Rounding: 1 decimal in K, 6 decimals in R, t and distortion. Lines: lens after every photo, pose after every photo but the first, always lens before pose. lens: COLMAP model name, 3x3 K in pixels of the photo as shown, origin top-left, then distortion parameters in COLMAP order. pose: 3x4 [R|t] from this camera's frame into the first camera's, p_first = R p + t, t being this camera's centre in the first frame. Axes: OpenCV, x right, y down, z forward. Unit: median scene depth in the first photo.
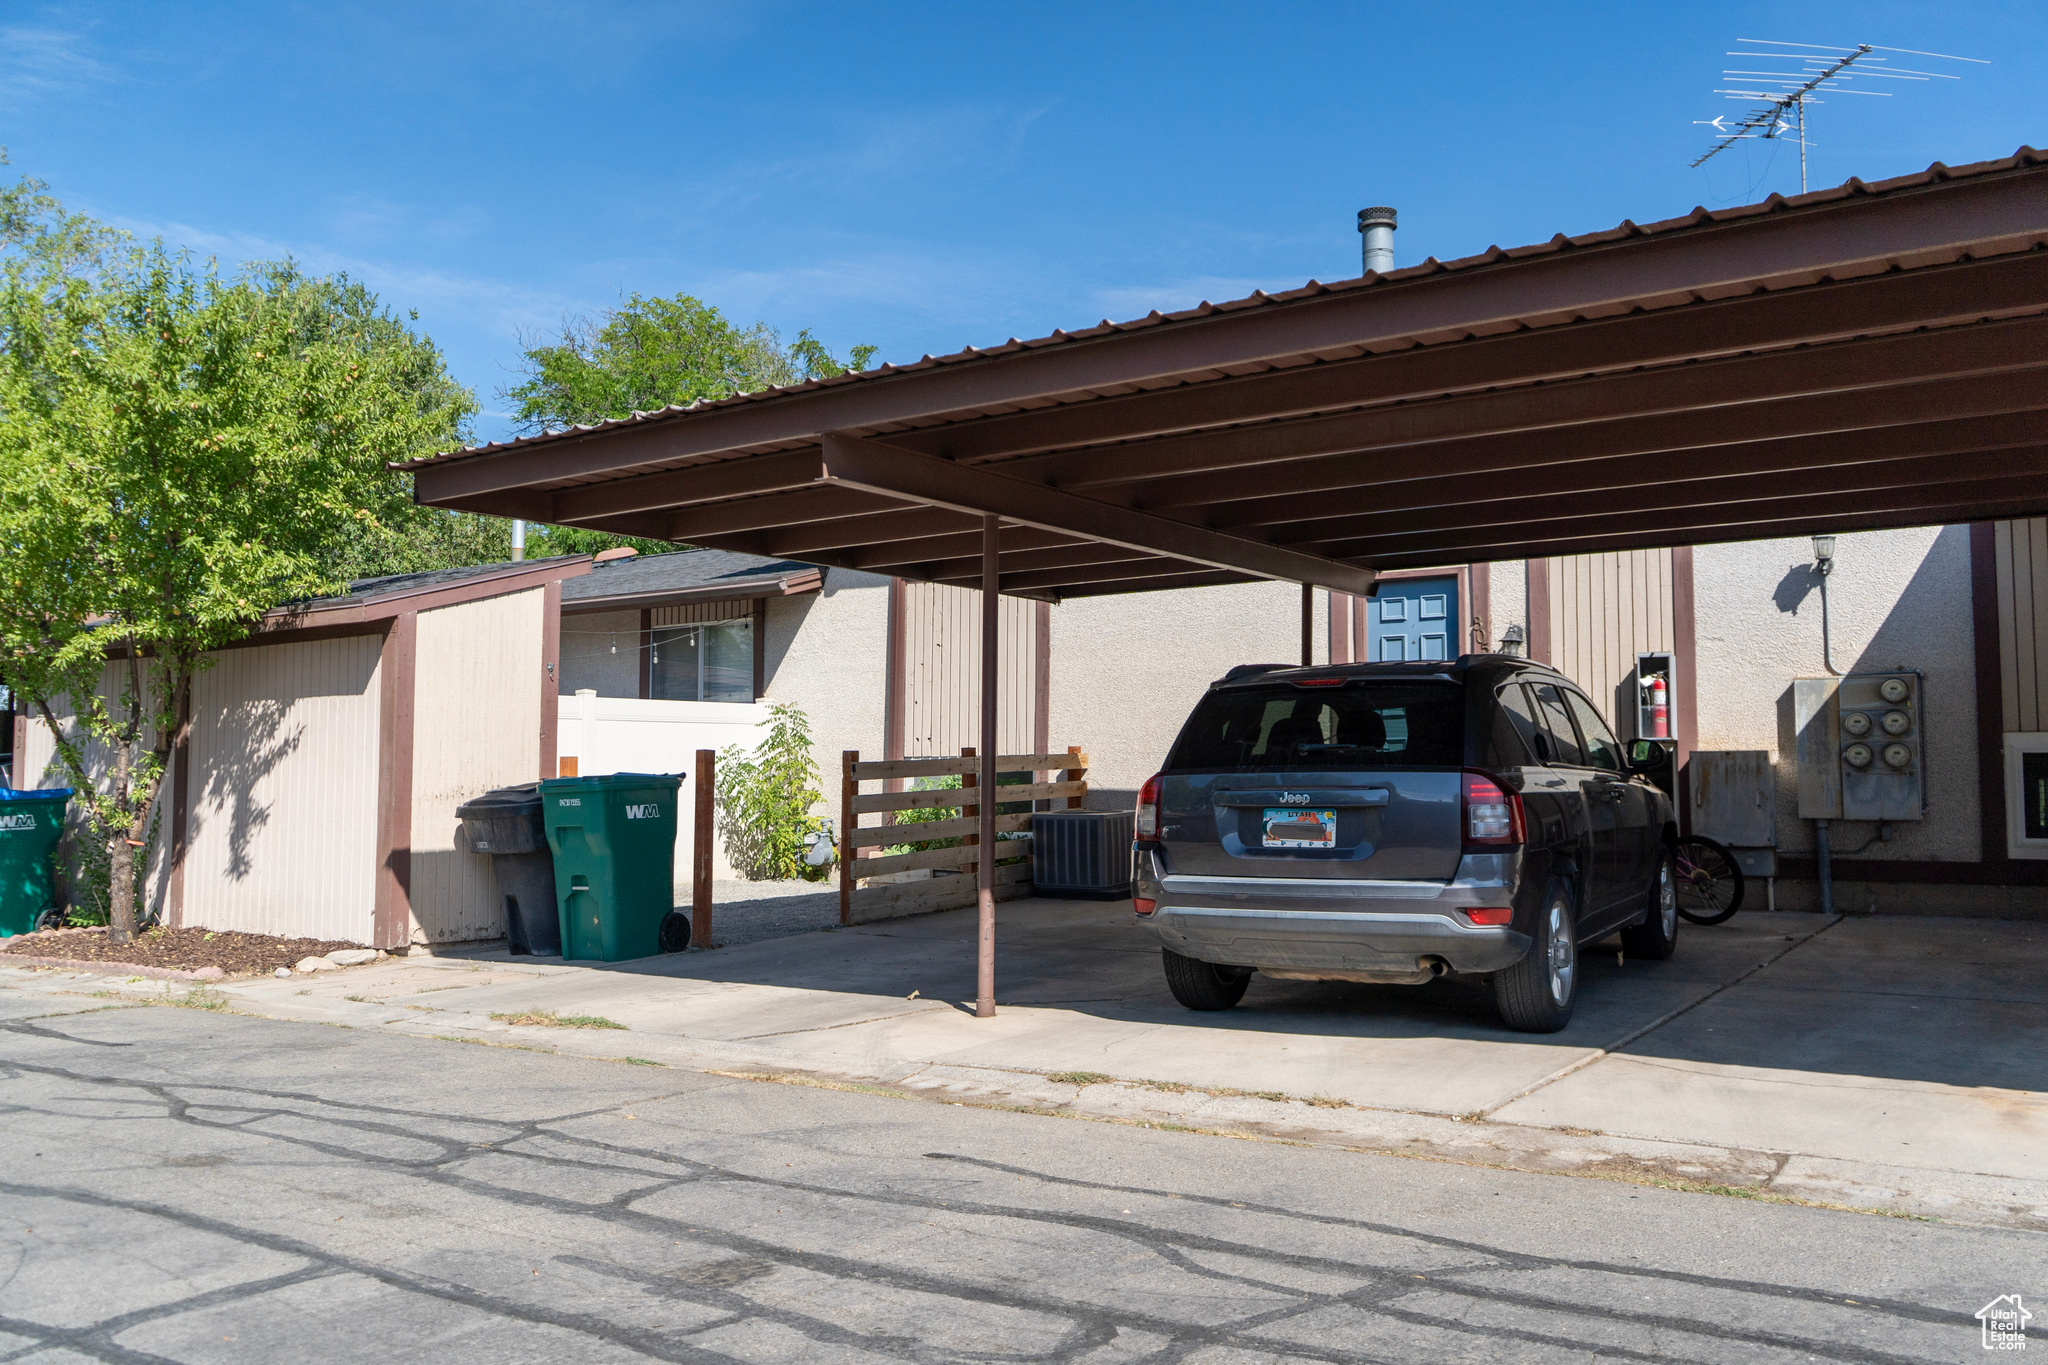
lens RADIAL K [[1610.2, 0, 1024.0], [0, 1610.2, 682.5], [0, 0, 1]] dist [0.004469, -0.001376]
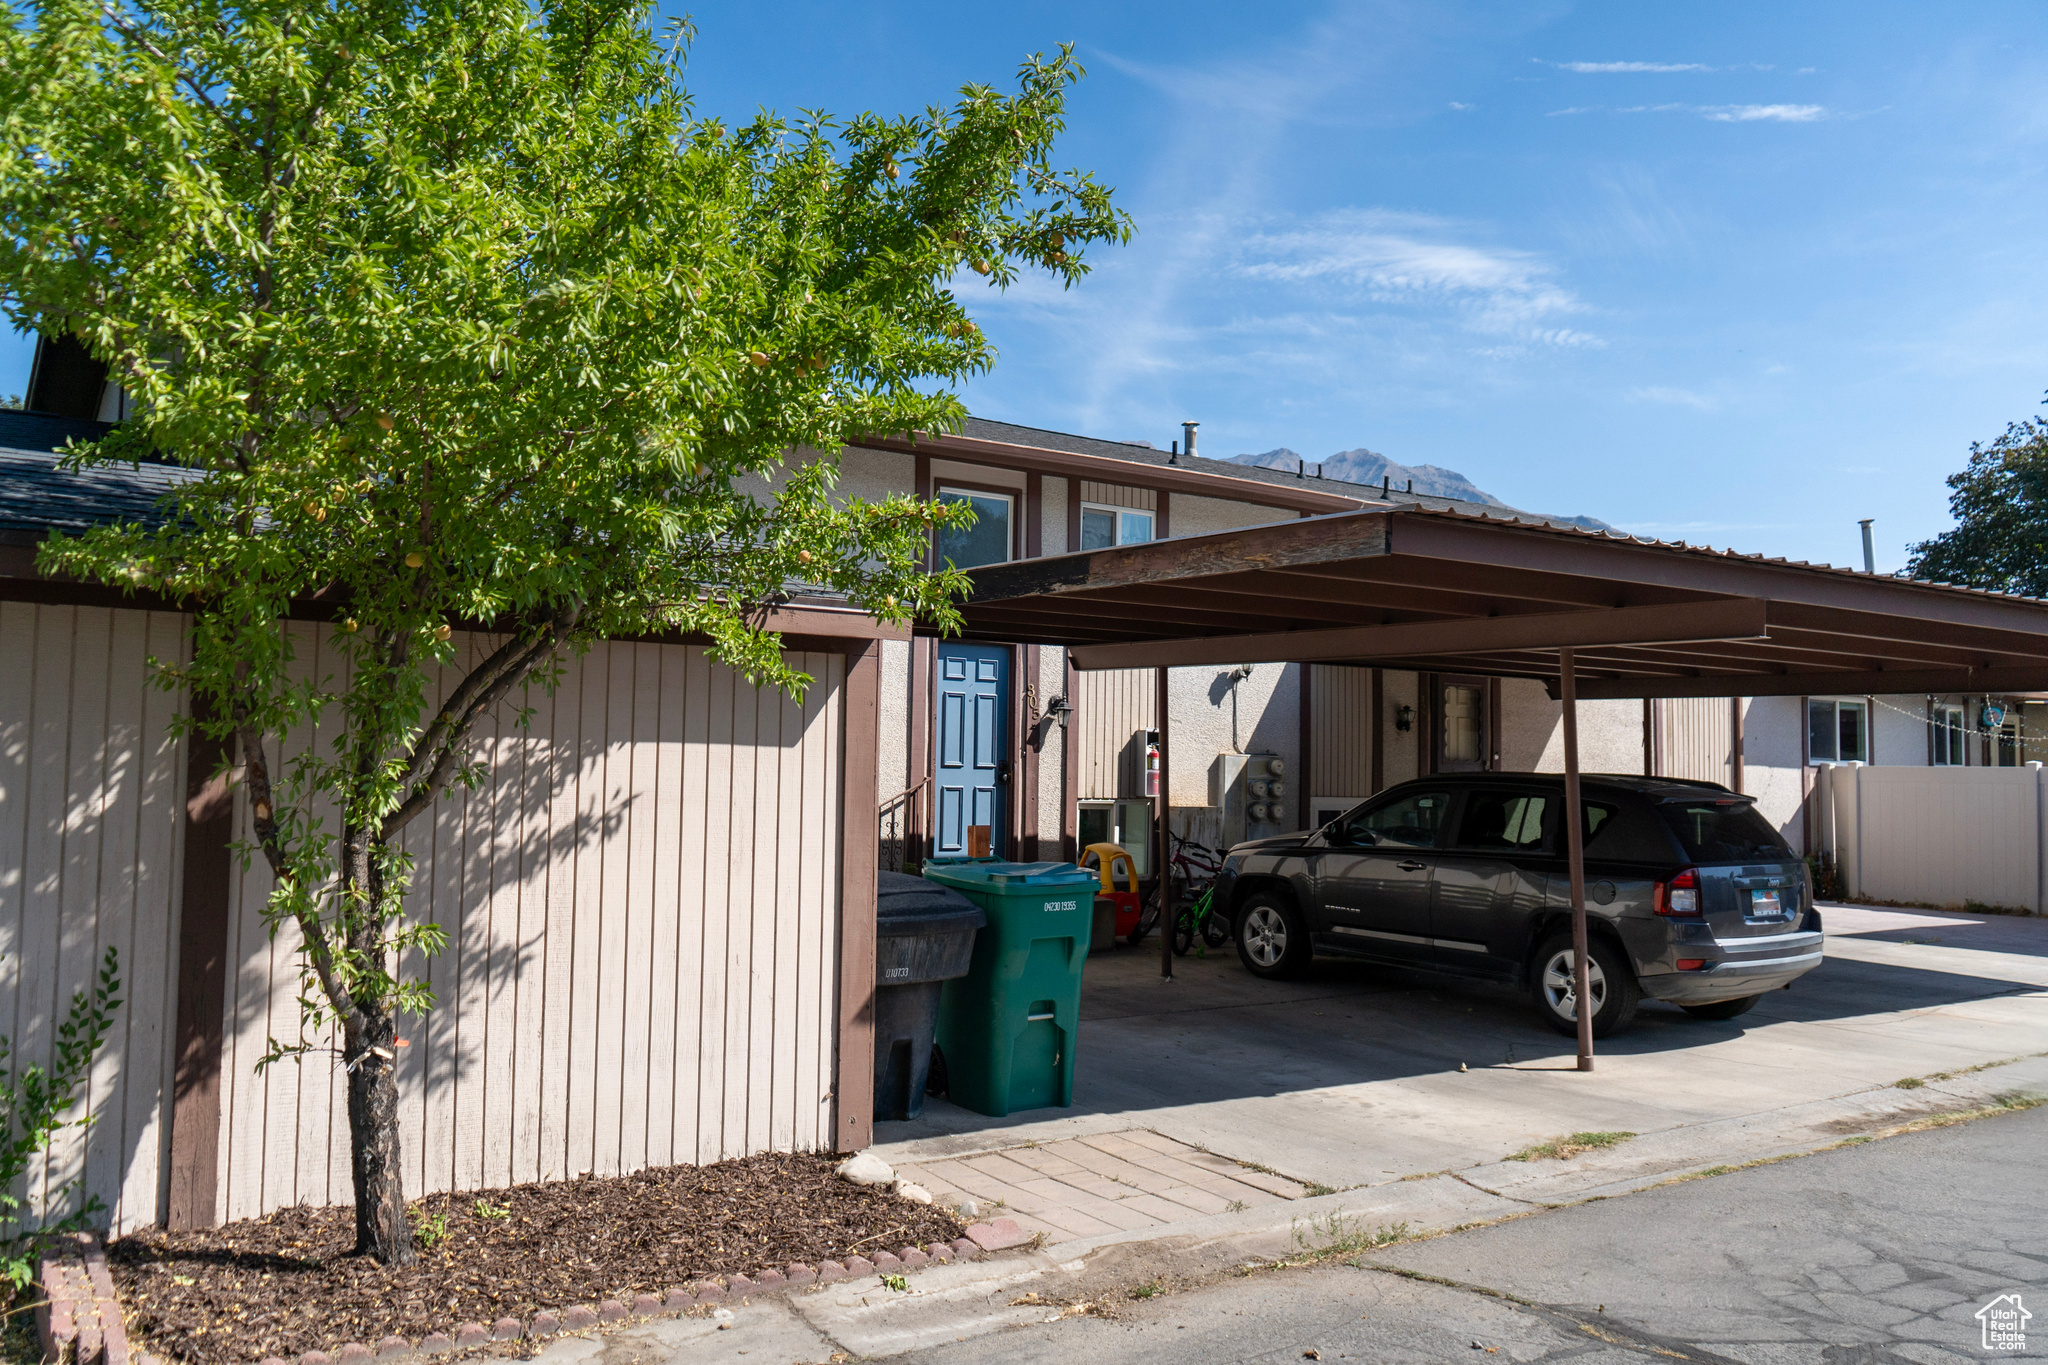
lens RADIAL K [[1610.2, 0, 1024.0], [0, 1610.2, 682.5], [0, 0, 1]] dist [0.004469, -0.001376]
pose [[0.344708, 0.061356, 0.936703, -0.915589], [-0.095525, 0.994974, -0.030020, -0.007223], [-0.933837, -0.079131, 0.348837, 0.673635]]
